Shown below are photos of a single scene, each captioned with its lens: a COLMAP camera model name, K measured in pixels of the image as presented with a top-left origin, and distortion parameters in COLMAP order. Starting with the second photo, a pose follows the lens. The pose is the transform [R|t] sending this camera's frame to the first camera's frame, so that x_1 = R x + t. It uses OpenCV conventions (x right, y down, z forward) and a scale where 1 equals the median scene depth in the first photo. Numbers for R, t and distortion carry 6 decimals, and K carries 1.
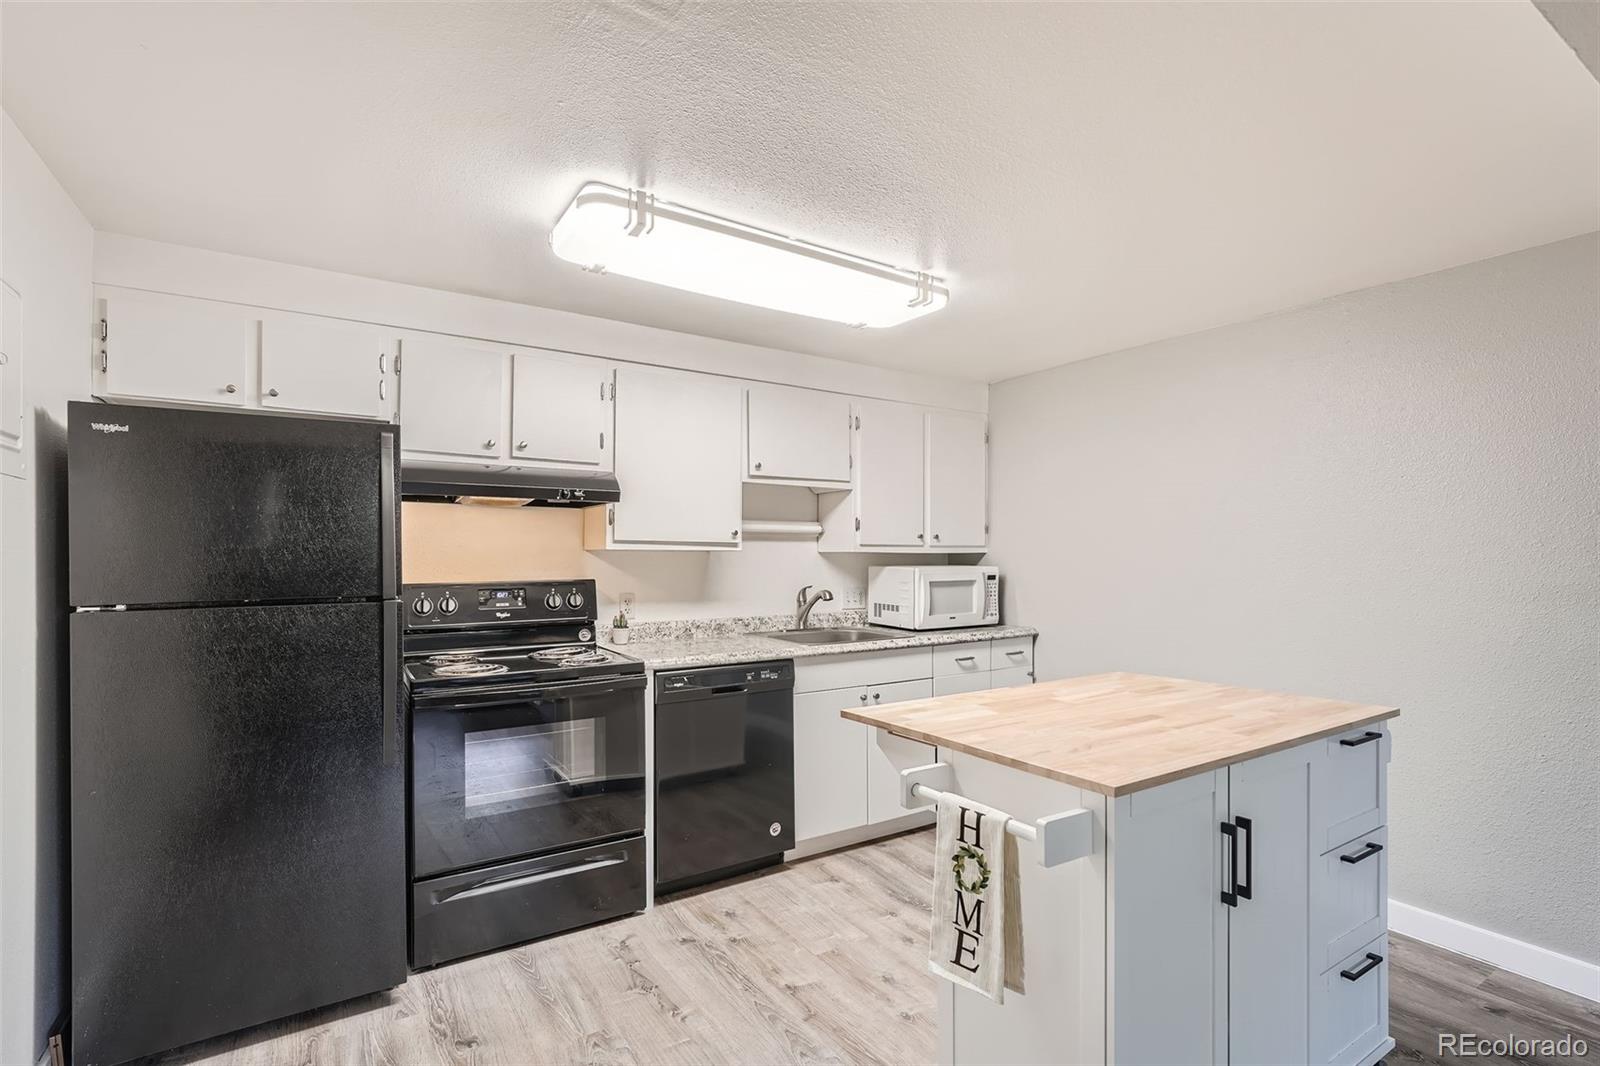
lens RADIAL K [[749.3, 0, 799.3], [0, 749.3, 553.3], [0, 0, 1]] dist [-0.010144, 0.003053]
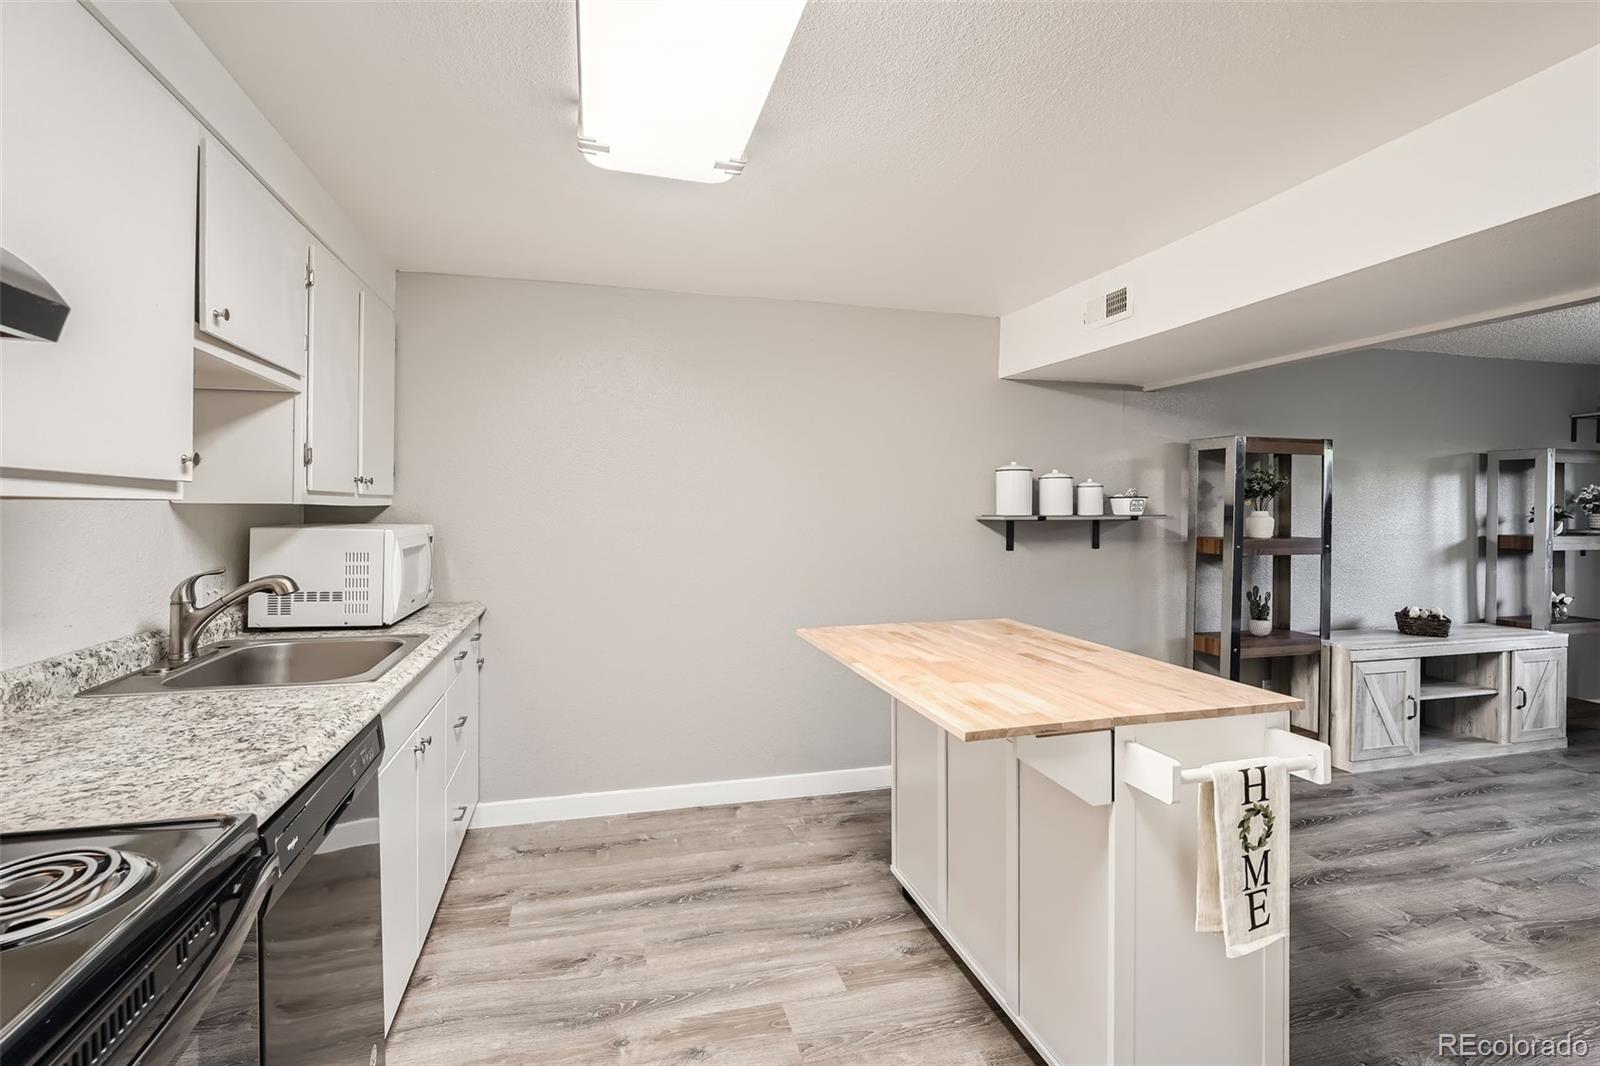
lens RADIAL K [[735.2, 0, 789.4], [0, 735.2, 506.7], [0, 0, 1]] dist [-0.009432, 0.001832]
pose [[0.309992, 0.002920, 0.950735, -0.404181], [-0.006550, 0.999978, -0.000935, -0.001784], [-0.950717, -0.005937, 0.310004, 0.577496]]
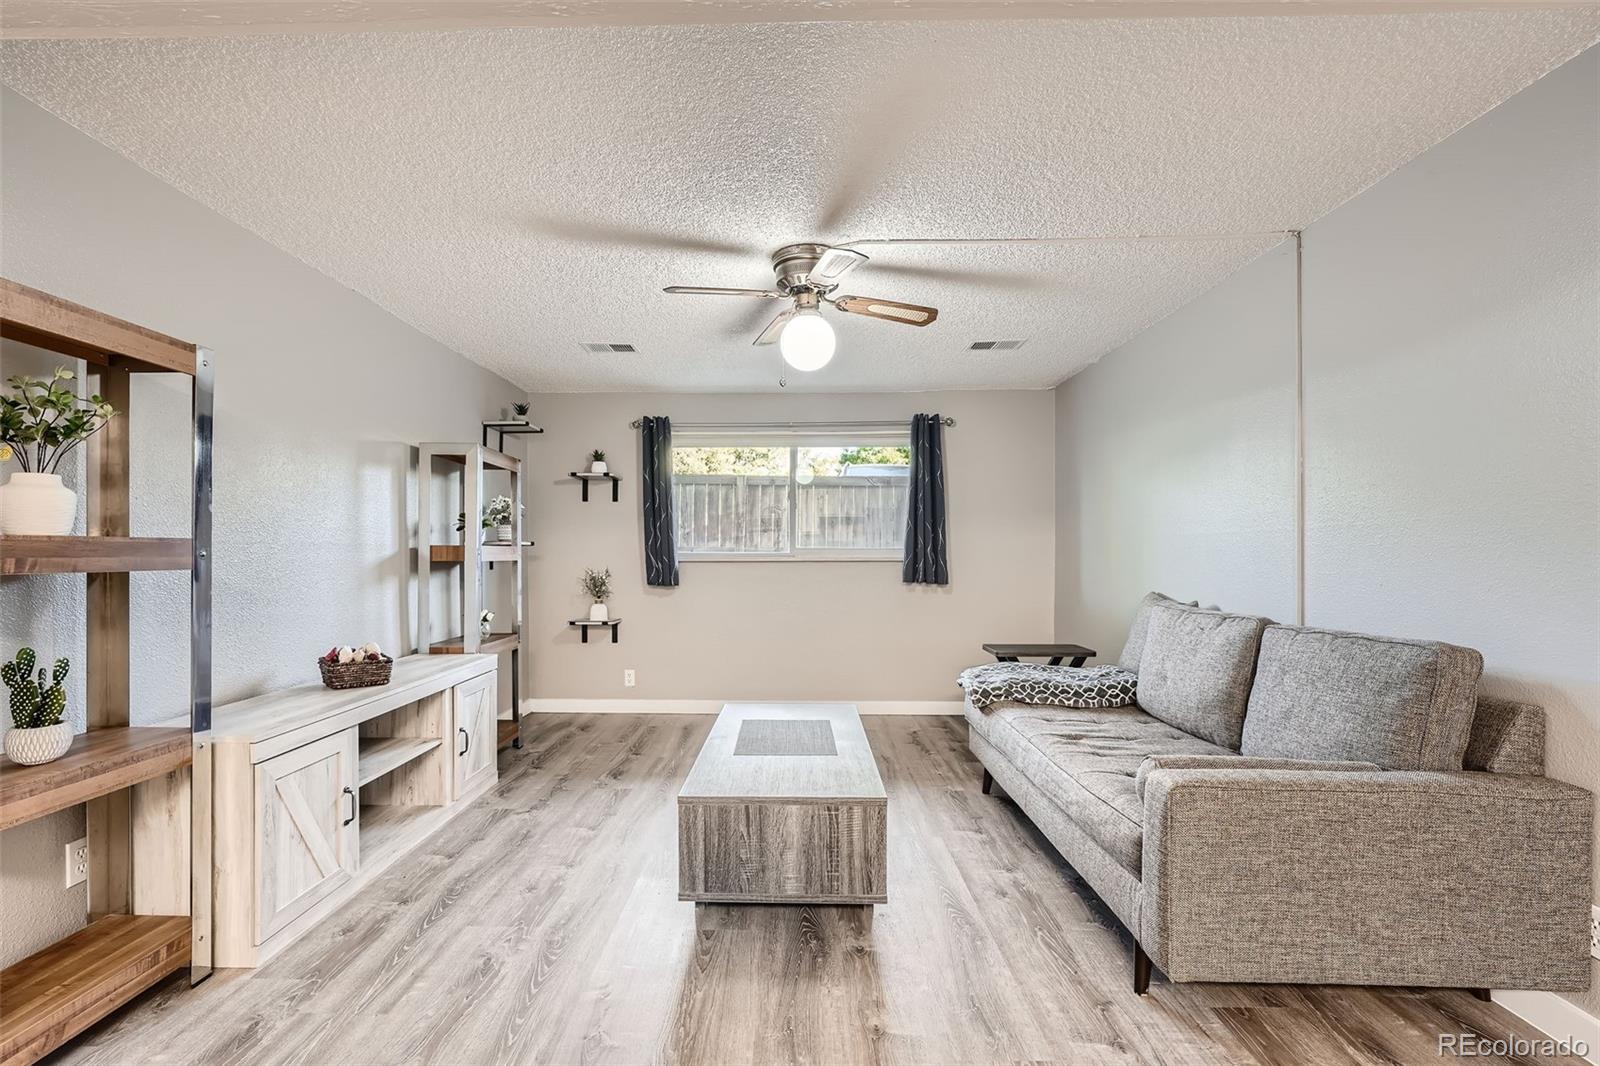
lens RADIAL K [[703.0, 0, 785.1], [0, 703.0, 558.4], [0, 0, 1]] dist [-0.015717, 0.002812]
pose [[-0.833377, -0.002906, 0.552698, 0.276852], [0.000165, 0.999985, 0.005506, 0.057612], [-0.552705, 0.004679, -0.833364, 0.328728]]
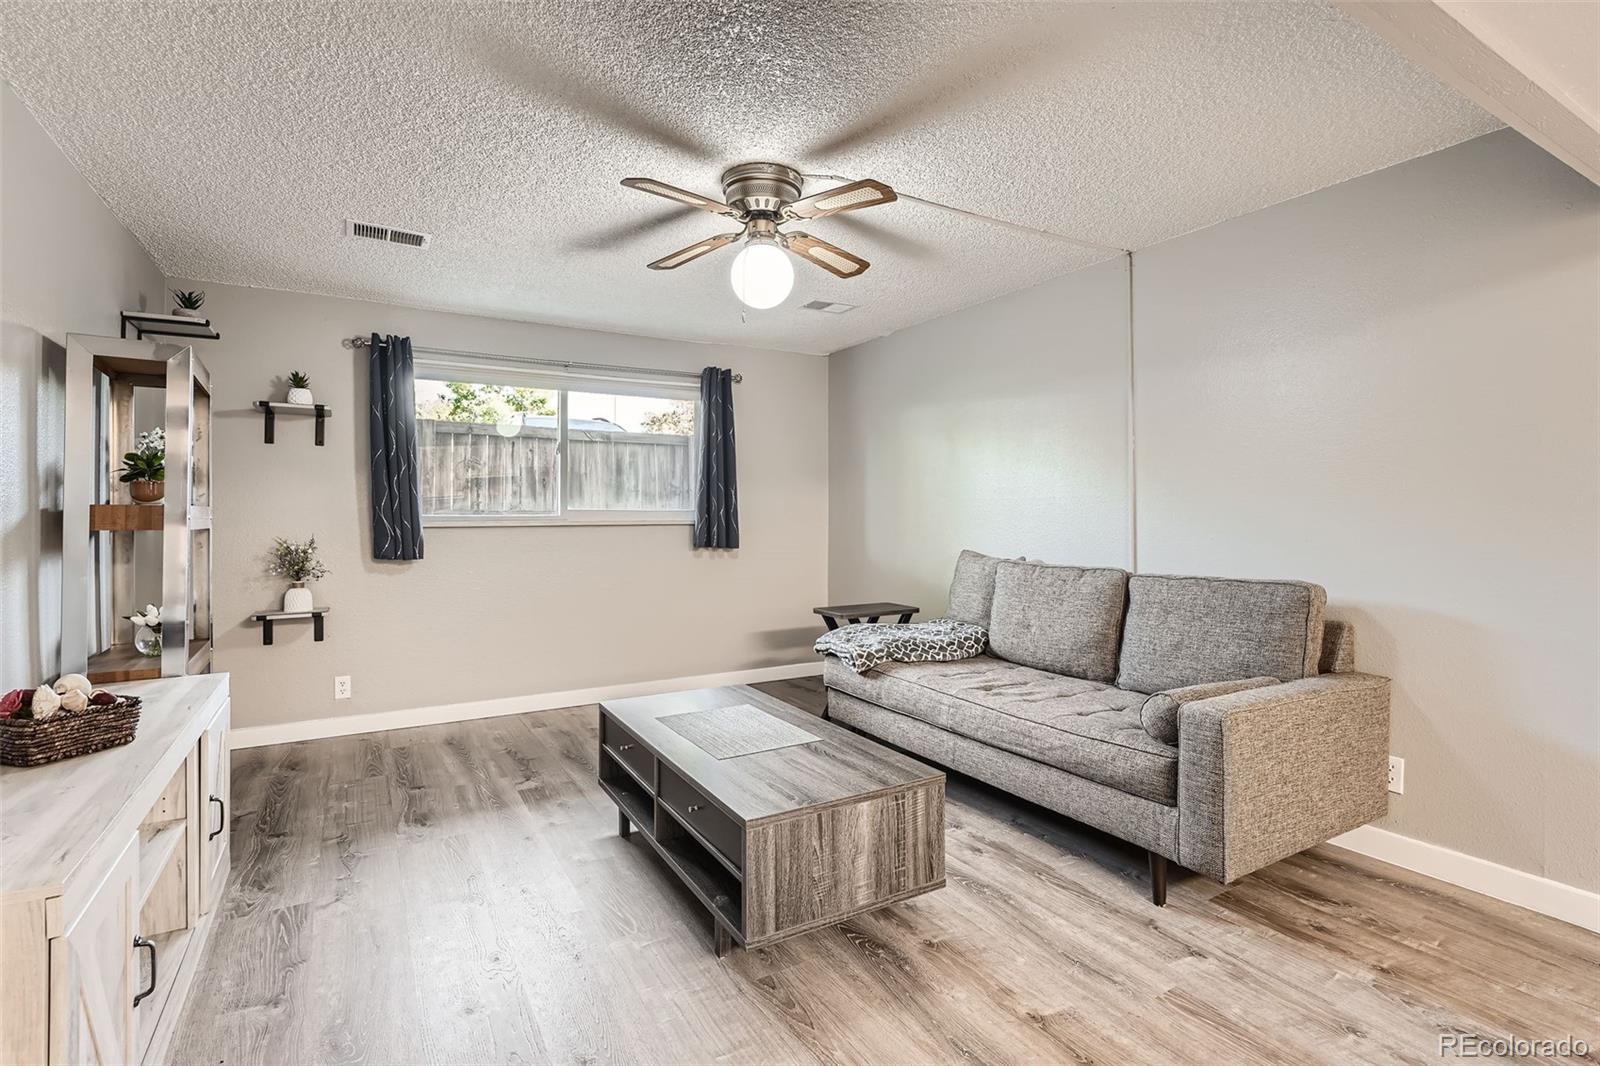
lens RADIAL K [[736.8, 0, 785.1], [0, 736.8, 514.8], [0, 0, 1]] dist [-0.010925, 0.000465]
pose [[-0.999137, 0.003782, 0.041359, 0.668468], [0.003682, 0.999990, -0.002486, 0.057021], [-0.041368, -0.002331, -0.999141, 0.385845]]
